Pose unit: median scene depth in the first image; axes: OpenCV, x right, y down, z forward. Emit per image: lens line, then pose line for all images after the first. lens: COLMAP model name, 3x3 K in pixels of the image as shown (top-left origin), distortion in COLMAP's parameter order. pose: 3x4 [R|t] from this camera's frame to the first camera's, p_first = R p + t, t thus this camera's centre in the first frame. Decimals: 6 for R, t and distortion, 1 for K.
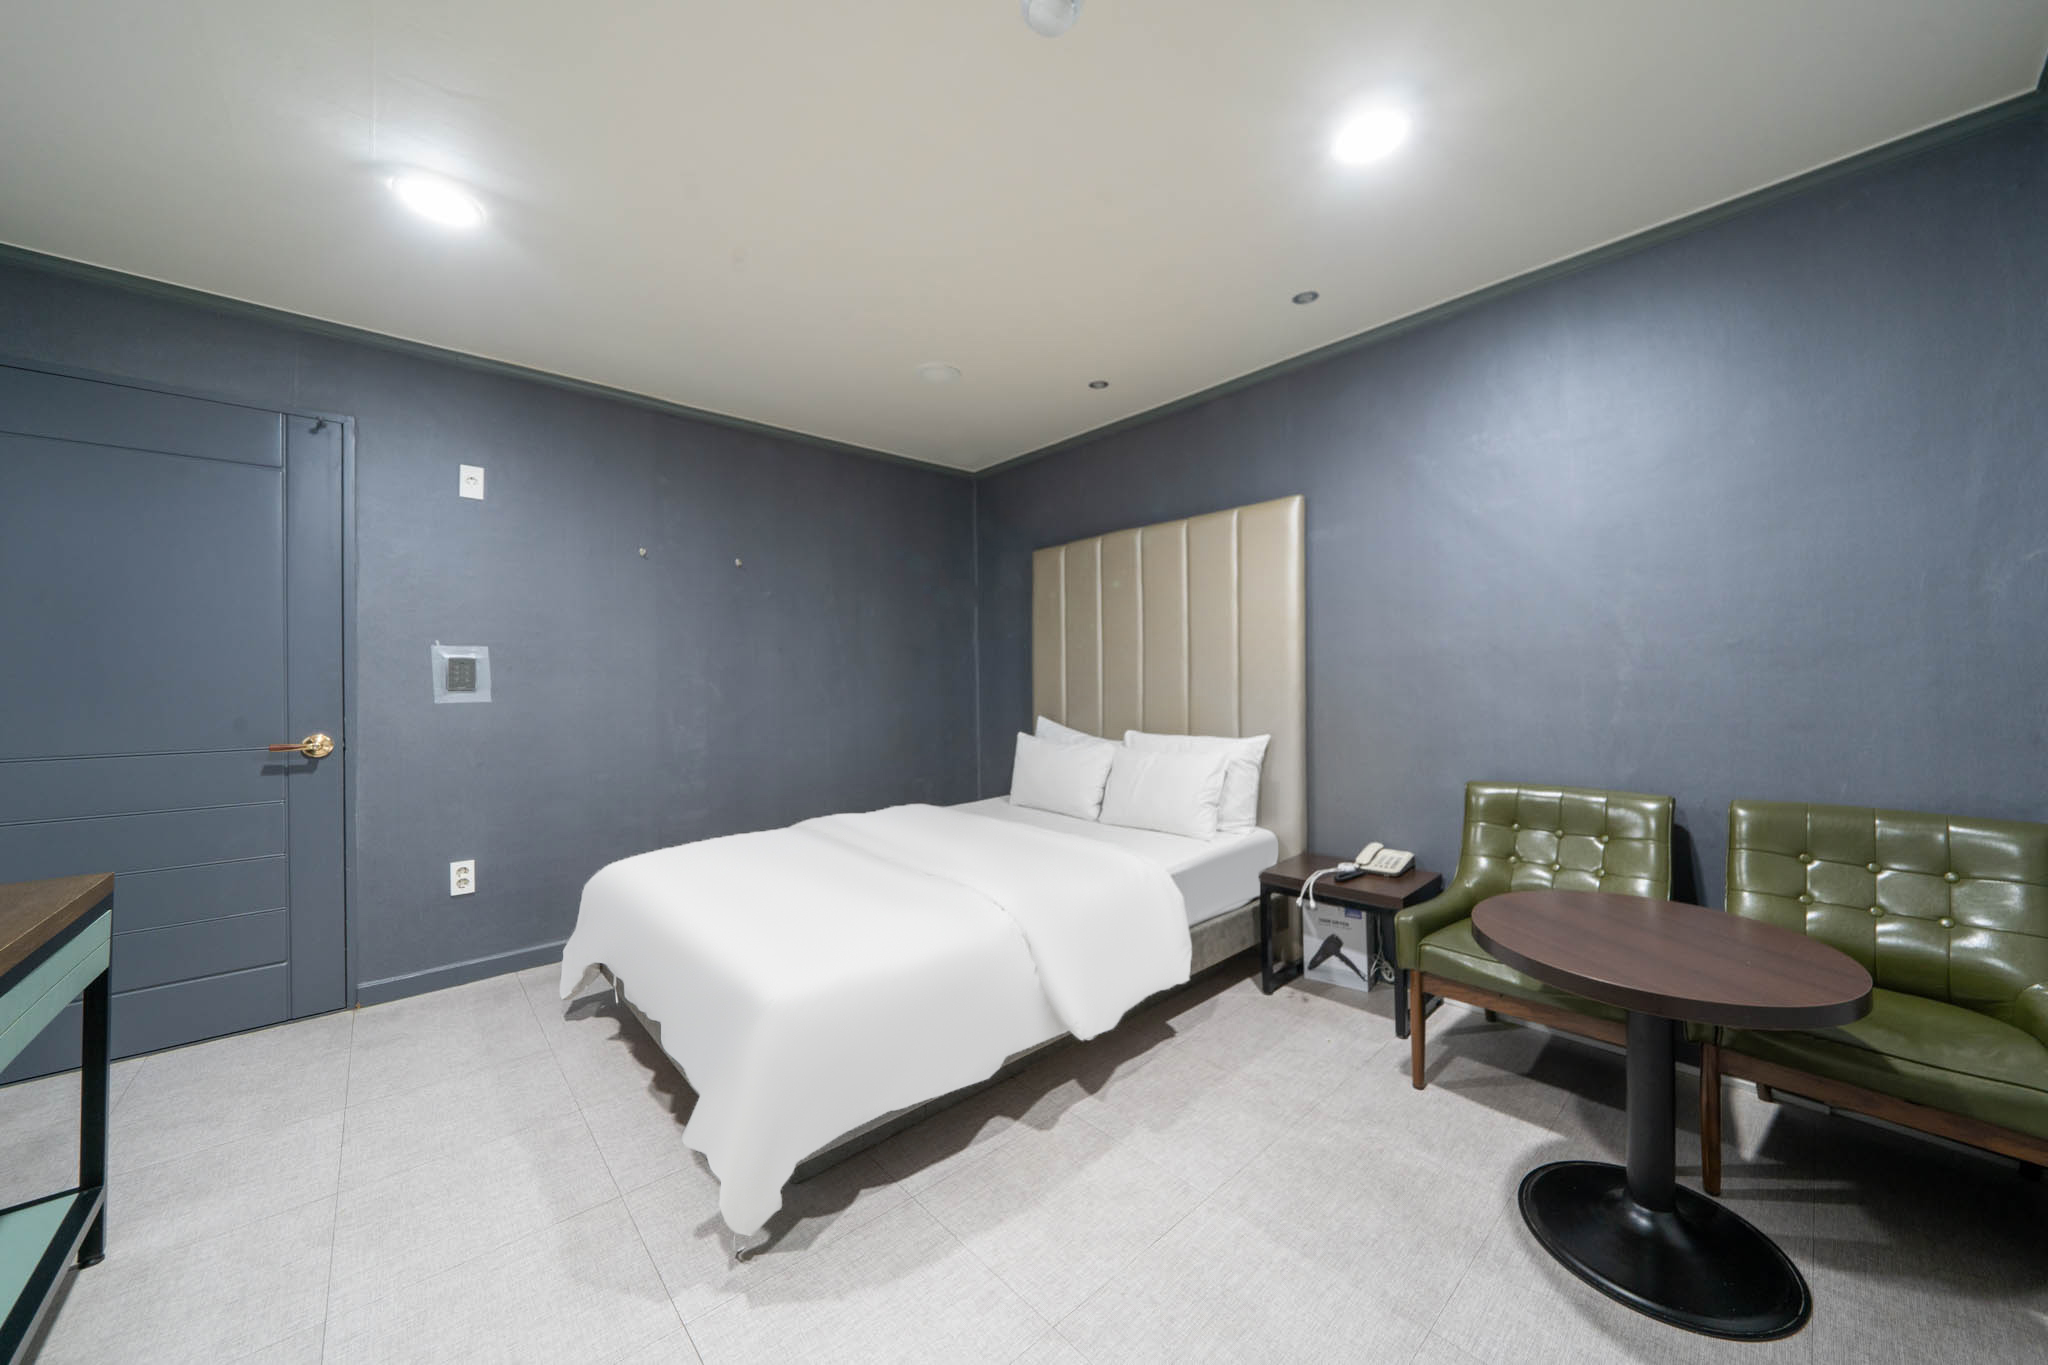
lens RADIAL K [[702.4, 0, 1011.5], [0, 702.4, 669.3], [0, 0, 1]] dist [-0.001800, -0.000032]
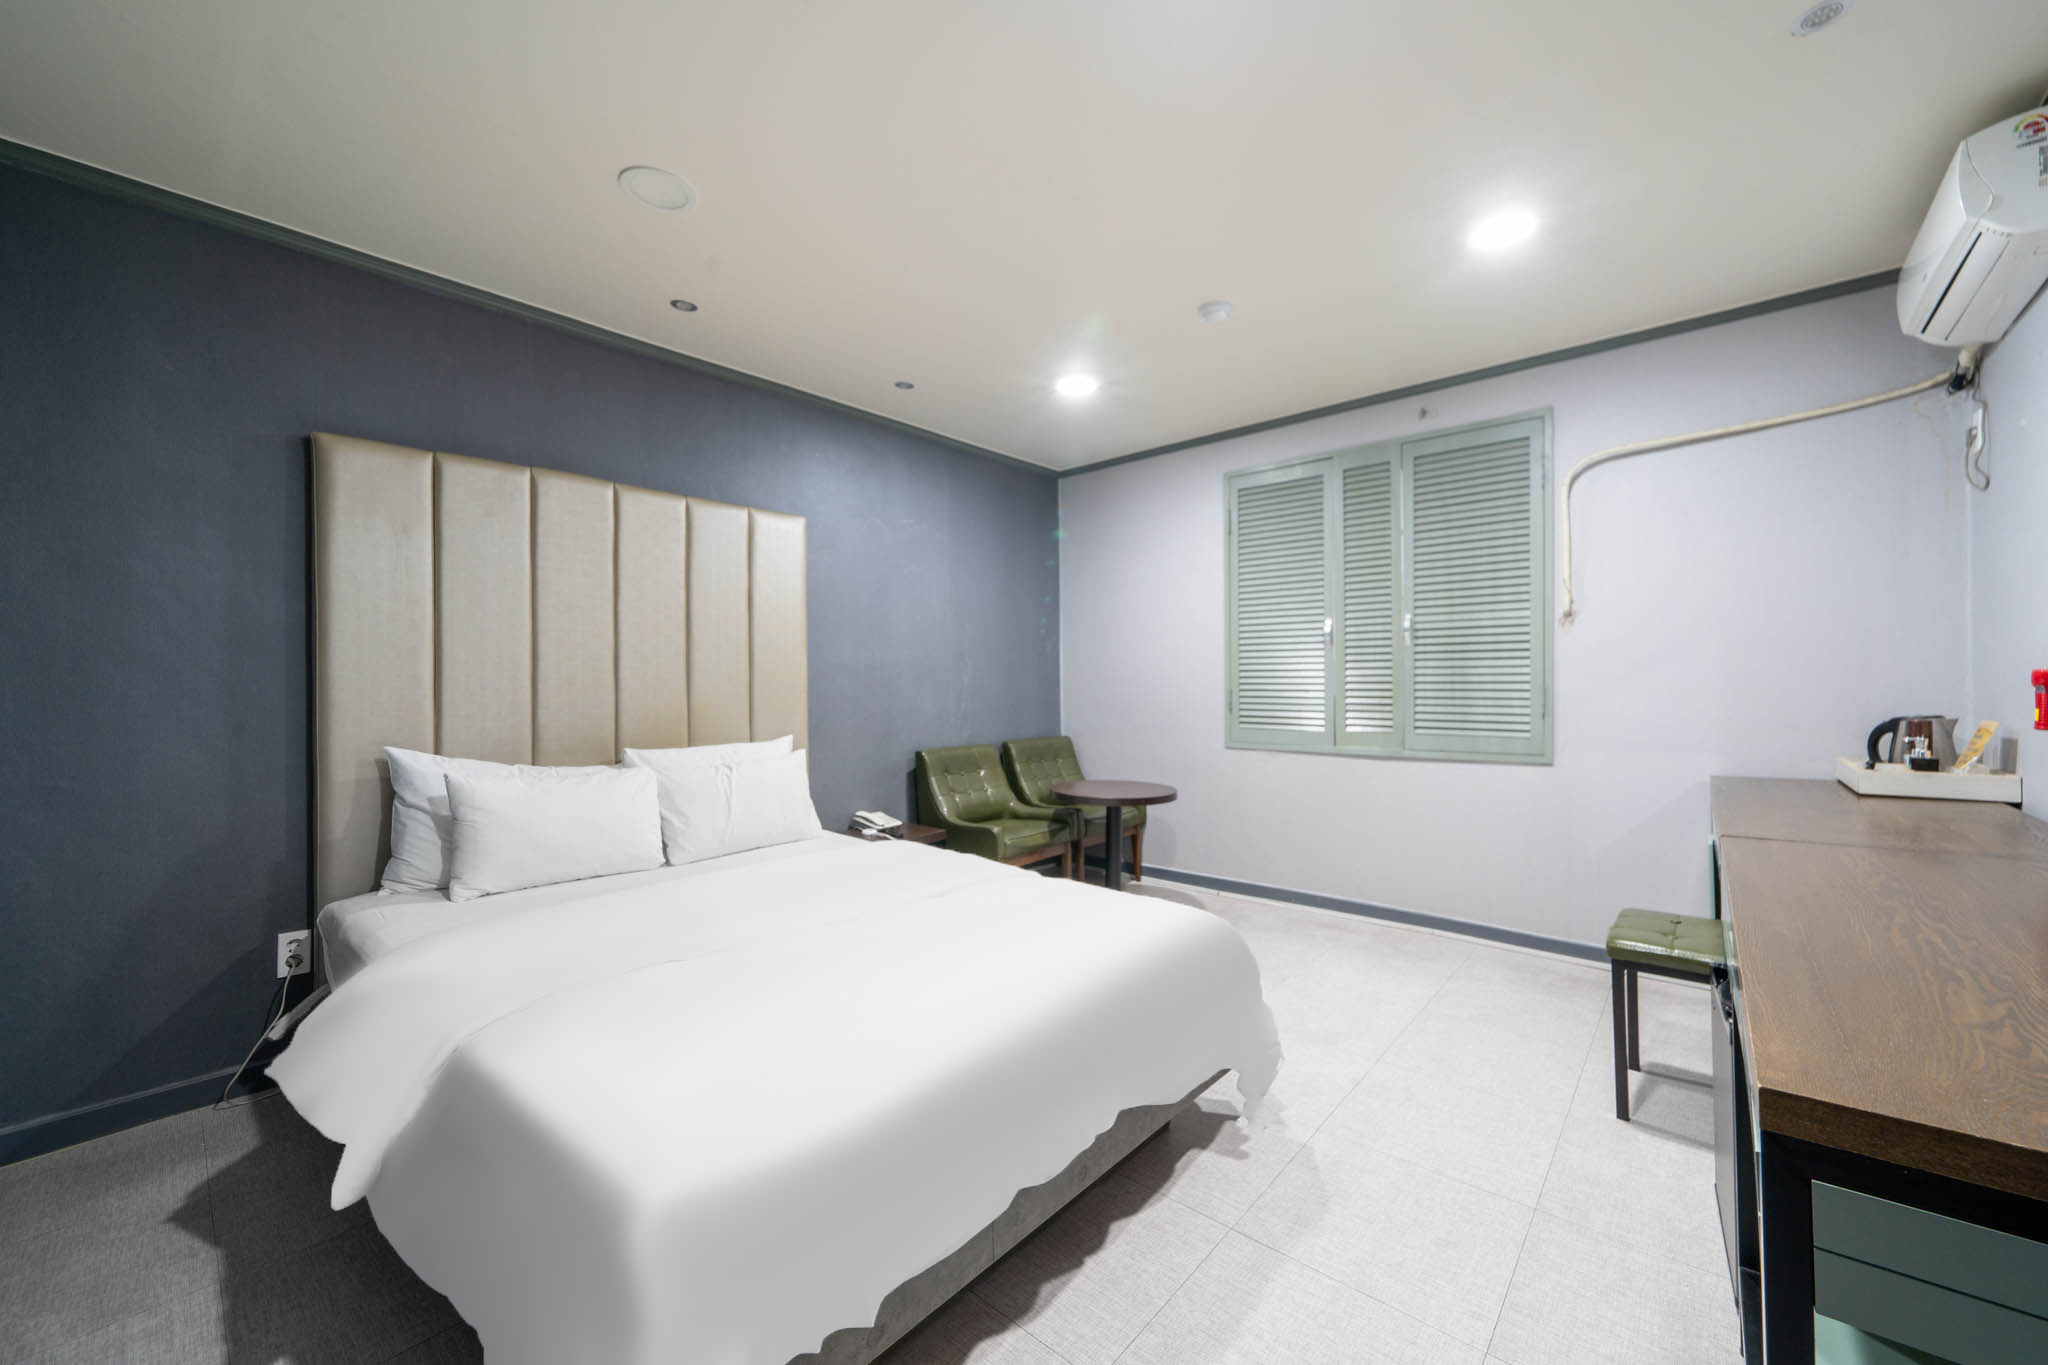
lens RADIAL K [[753.1, 0, 1028.7], [0, 753.1, 683.8], [0, 0, 1]] dist [-0.002306, 0.000413]
pose [[-0.088497, 0.001874, 0.996075, -1.549556], [-0.033883, 0.999414, -0.004891, 0.021271], [-0.995500, -0.034183, -0.088382, 1.383582]]
